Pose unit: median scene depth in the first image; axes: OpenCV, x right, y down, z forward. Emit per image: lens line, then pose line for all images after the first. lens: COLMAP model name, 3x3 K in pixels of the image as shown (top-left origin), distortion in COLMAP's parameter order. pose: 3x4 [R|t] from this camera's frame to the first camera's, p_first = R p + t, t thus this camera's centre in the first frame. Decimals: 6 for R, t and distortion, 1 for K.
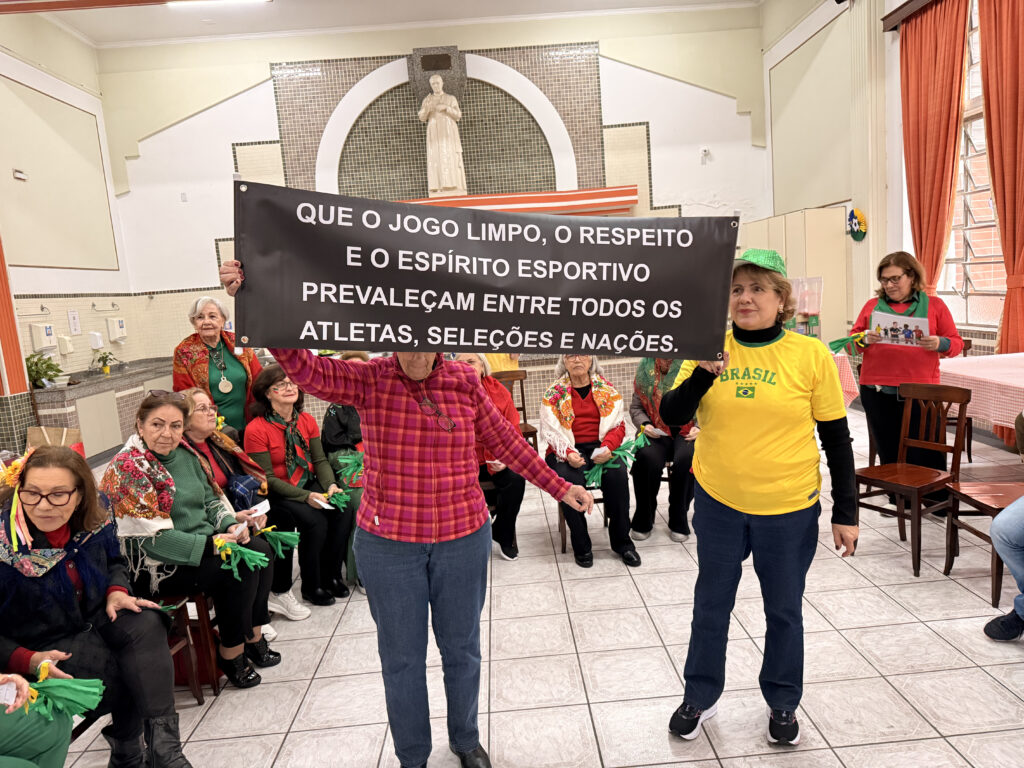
lens RADIAL K [[717.5, 0, 512.0], [0, 717.5, 384.0], [0, 0, 1]] dist [-0.018788, -0.002310]
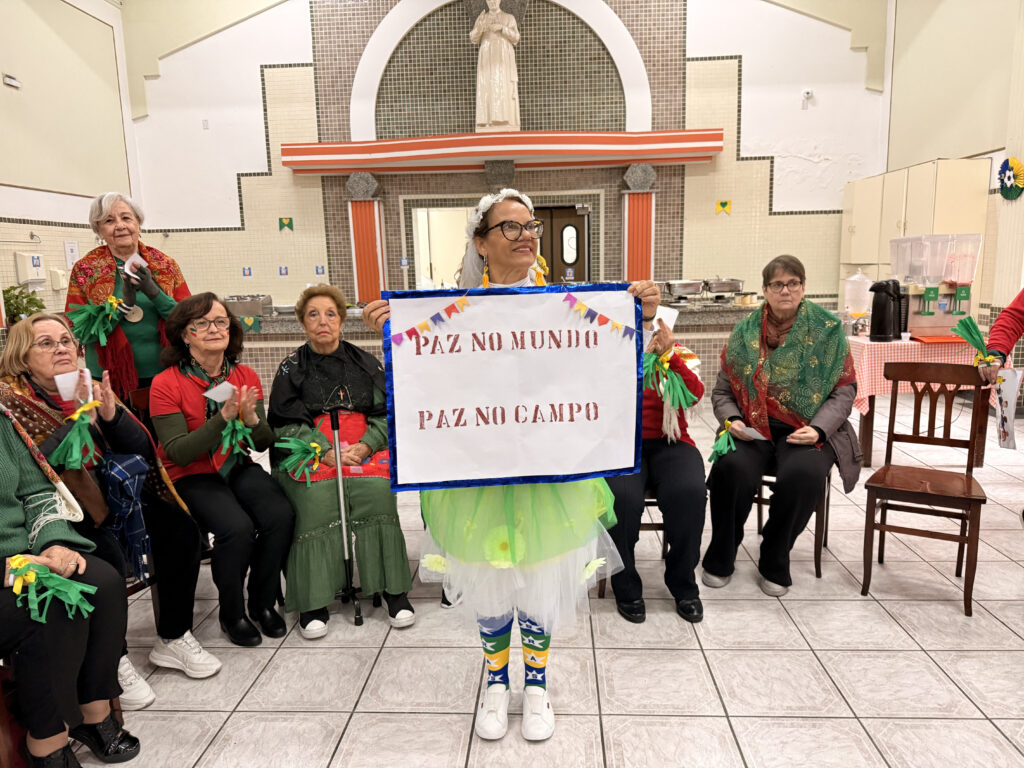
lens RADIAL K [[717.5, 0, 512.0], [0, 717.5, 384.0], [0, 0, 1]] dist [-0.018788, -0.002310]
pose [[0.995039, 0.067952, -0.072663, 0.009894], [-0.065491, 0.997213, 0.035724, 0.005873], [0.074888, -0.030788, 0.996717, 0.136107]]
